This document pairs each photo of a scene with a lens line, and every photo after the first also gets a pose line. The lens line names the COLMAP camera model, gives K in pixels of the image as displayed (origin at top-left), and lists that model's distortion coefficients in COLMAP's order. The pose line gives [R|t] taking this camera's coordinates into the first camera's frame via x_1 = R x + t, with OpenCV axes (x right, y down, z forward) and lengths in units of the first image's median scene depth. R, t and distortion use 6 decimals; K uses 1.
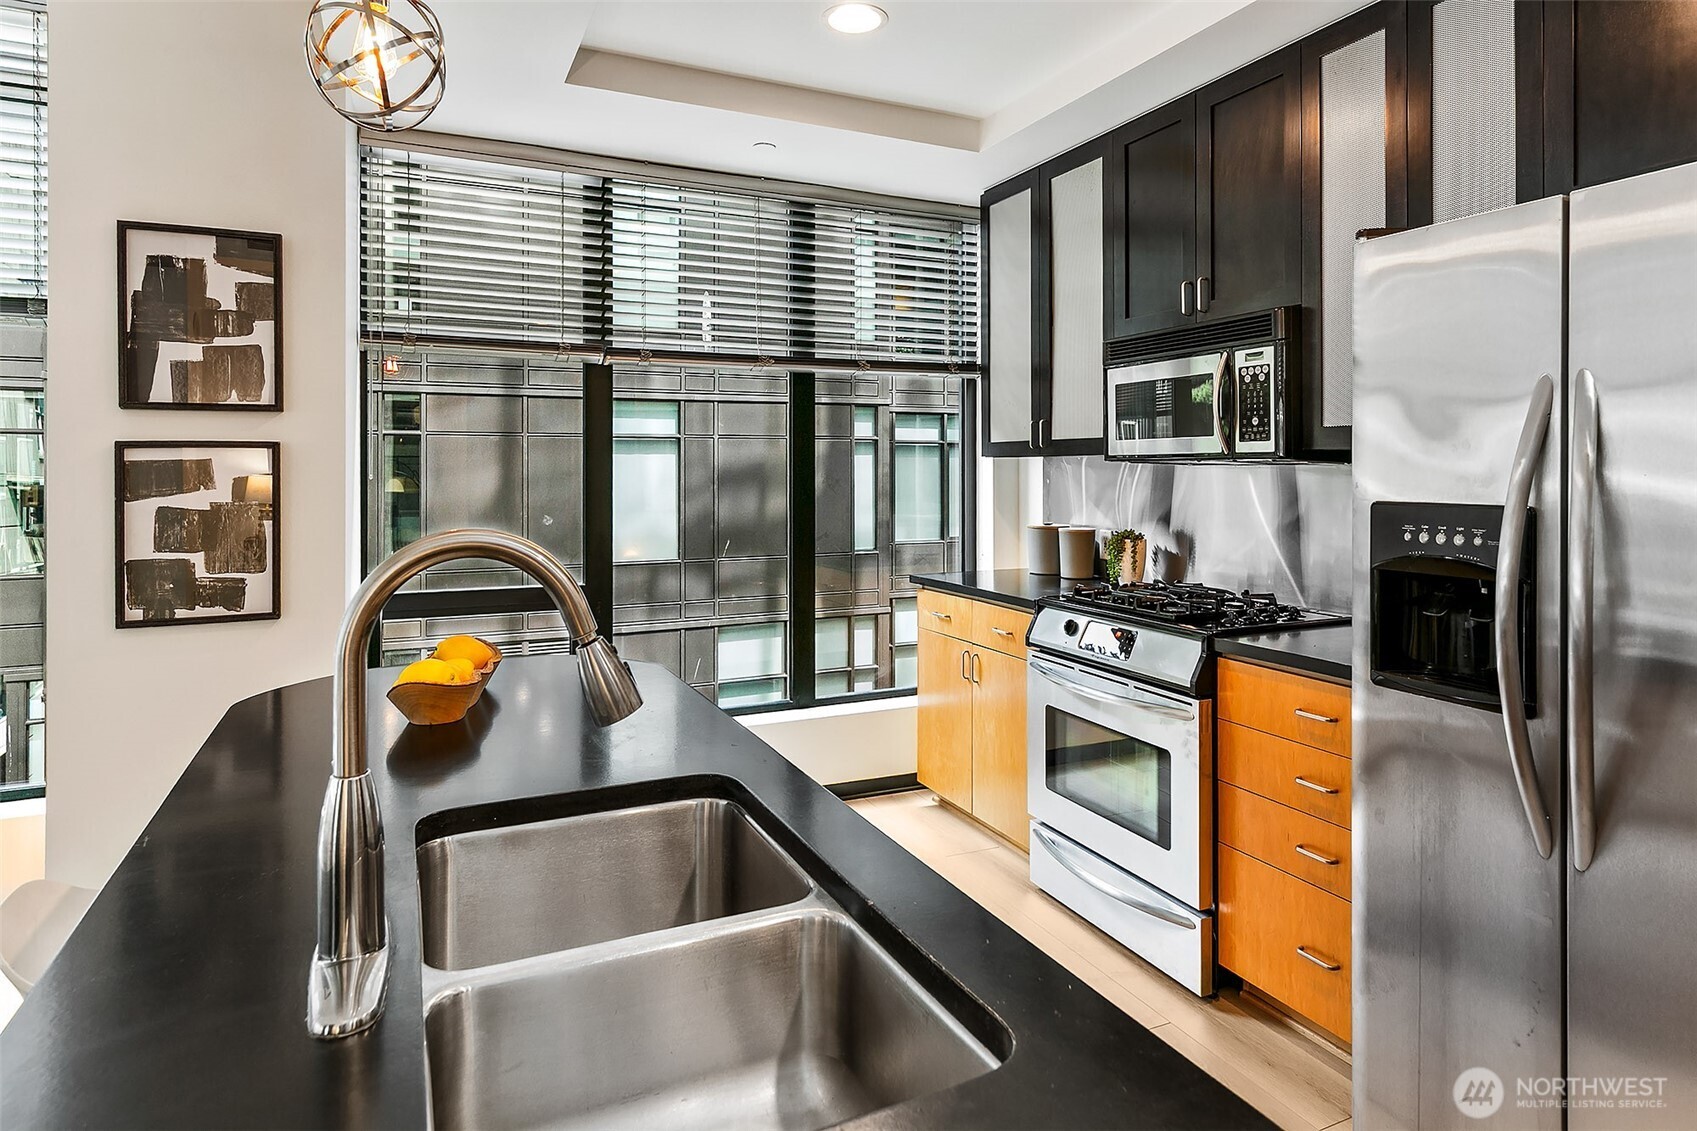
lens RADIAL K [[888.9, 0, 796.0], [0, 888.9, 467.6], [0, 0, 1]] dist [0.007111, 0.001443]
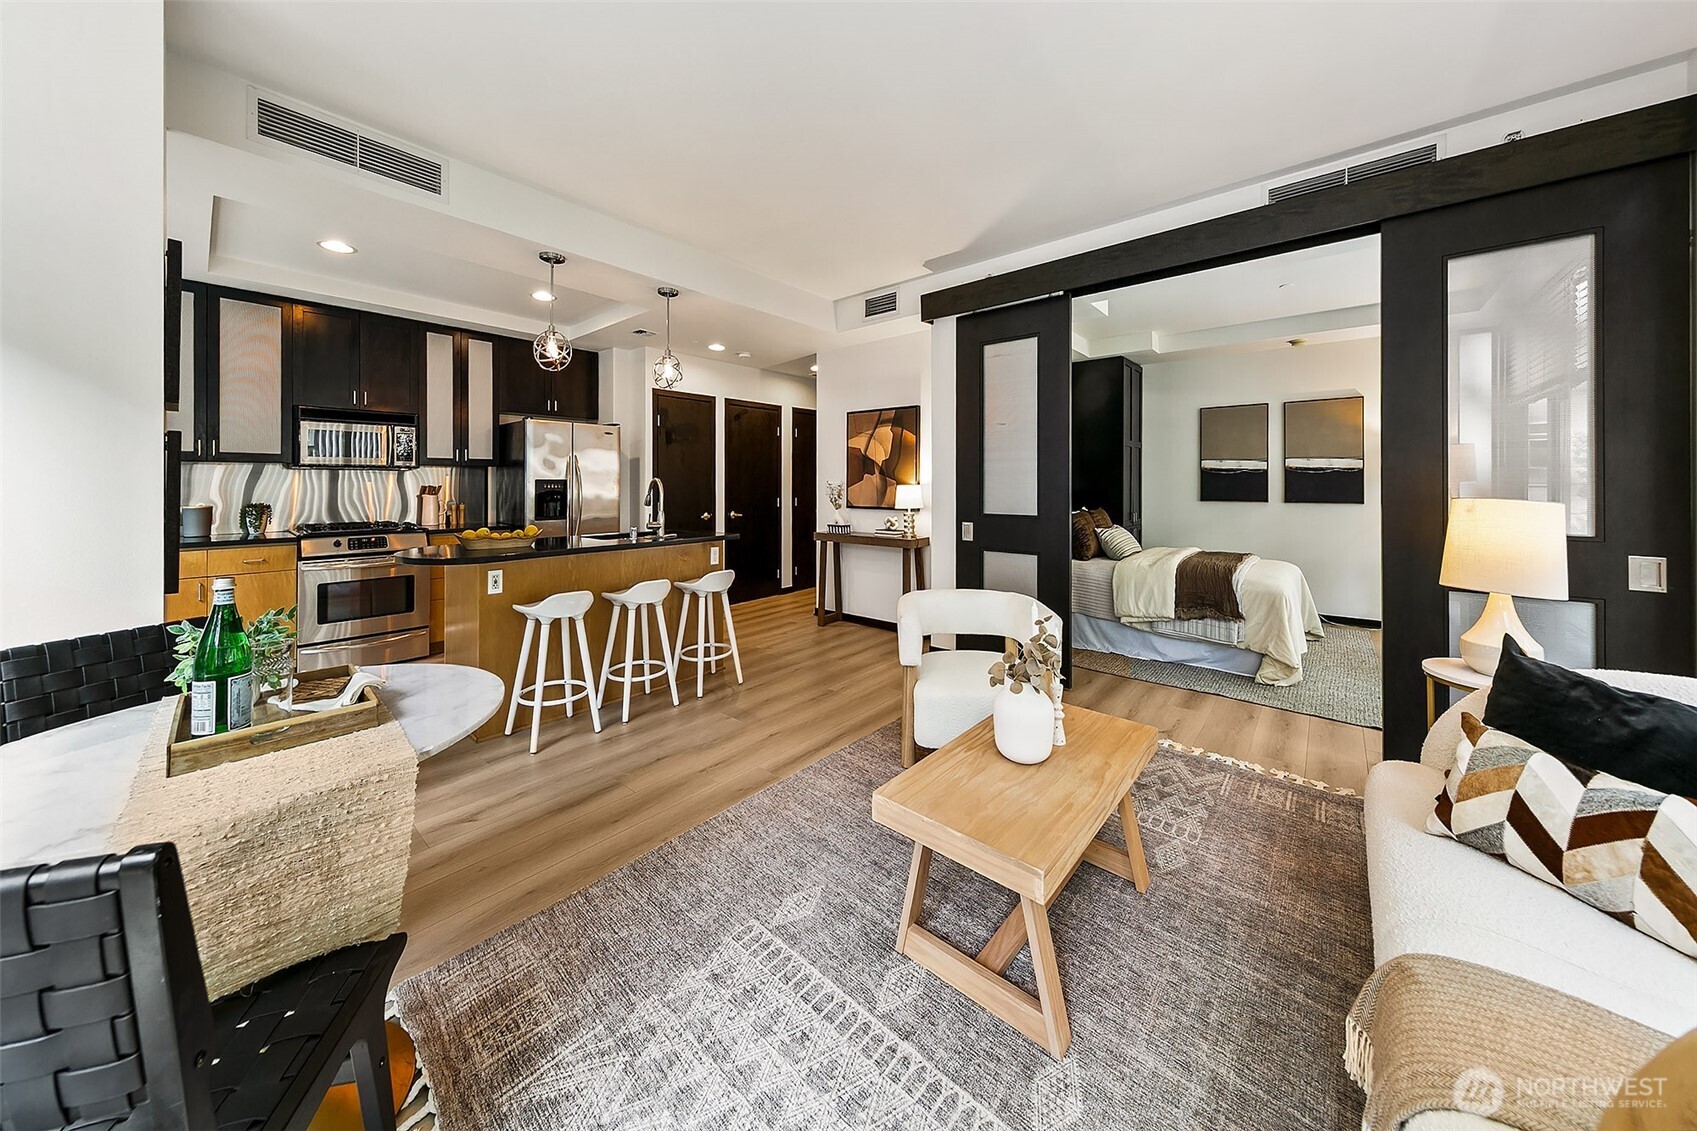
lens RADIAL K [[621.4, 0, 836.0], [0, 621.4, 490.3], [0, 0, 1]] dist [0.000139, 0.000020]
pose [[-0.381870, -0.013105, 0.924123, -1.779855], [-0.007192, 0.999911, 0.011208, 0.029013], [-0.924188, -0.002366, -0.381930, 0.513453]]
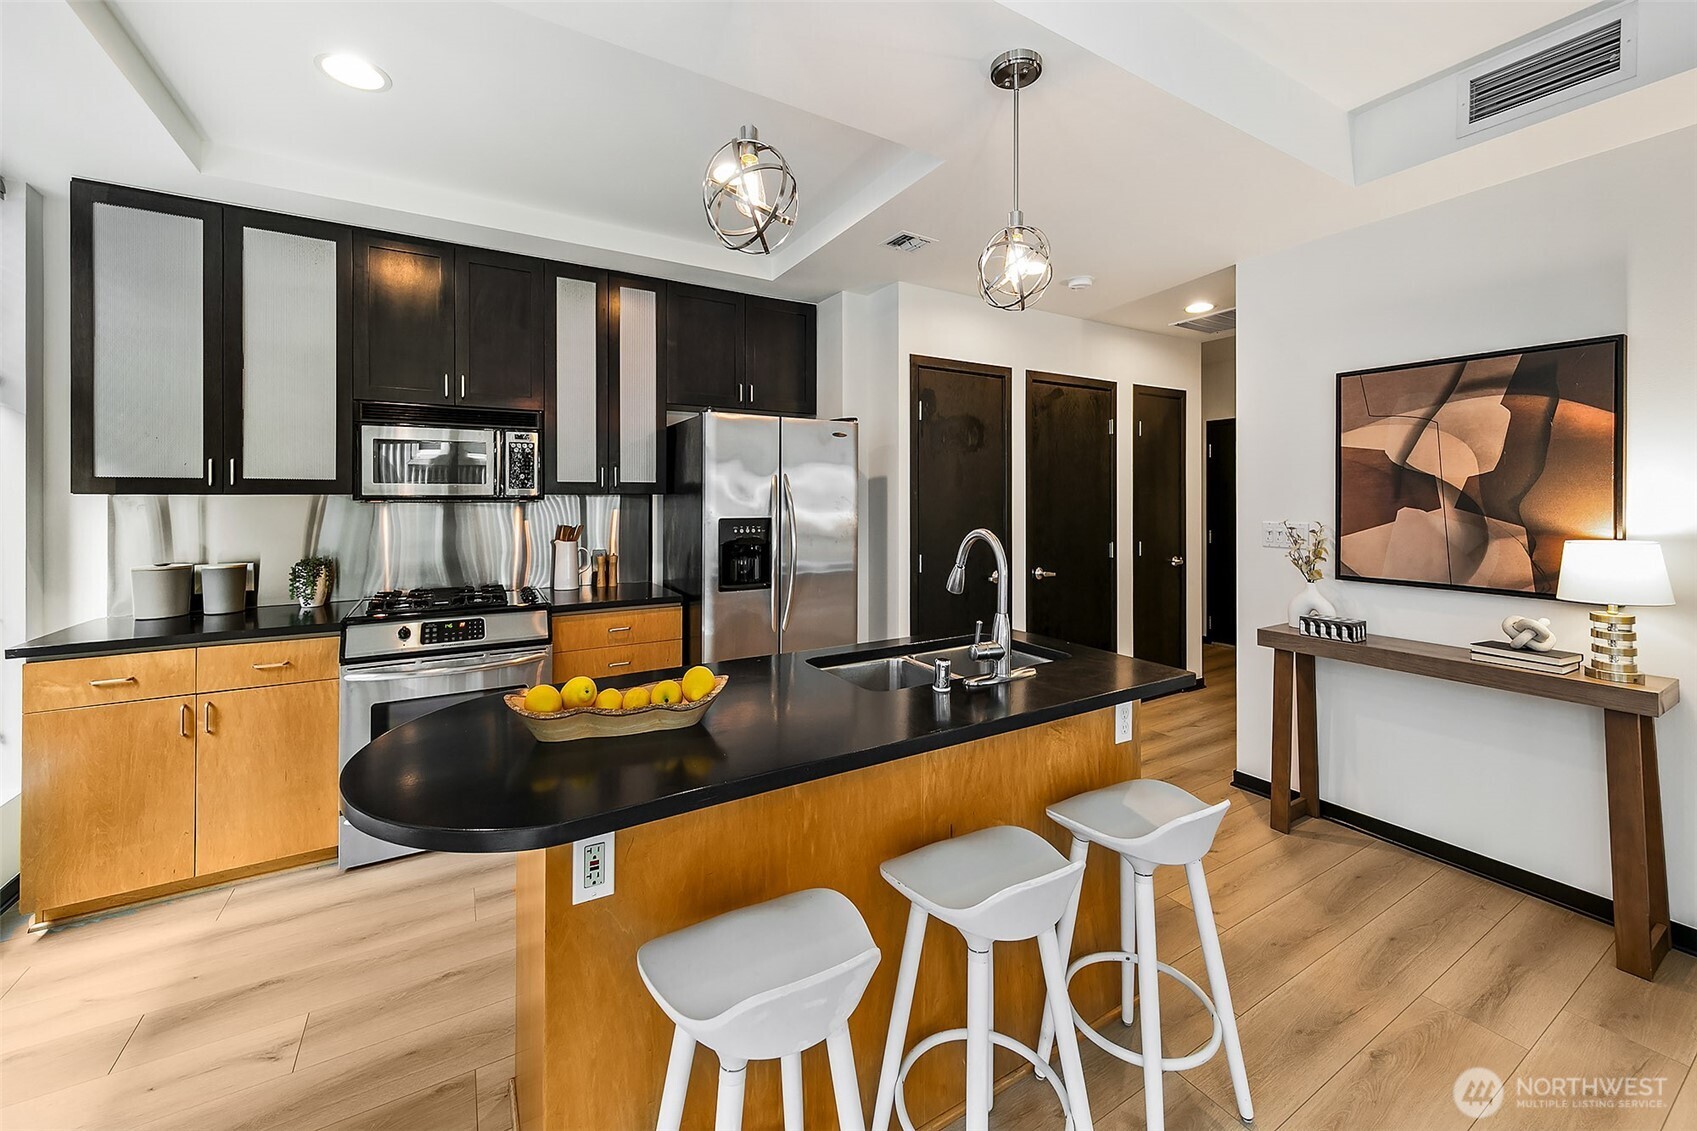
lens RADIAL K [[677.5, 0, 879.1], [0, 677.5, 496.5], [0, 0, 1]] dist [0.009946, 0.000118]
pose [[-0.159585, 0.000862, 0.987184, -0.841517], [-0.000968, 0.999999, -0.001030, -0.014487], [-0.987184, -0.001120, -0.159584, 0.553592]]
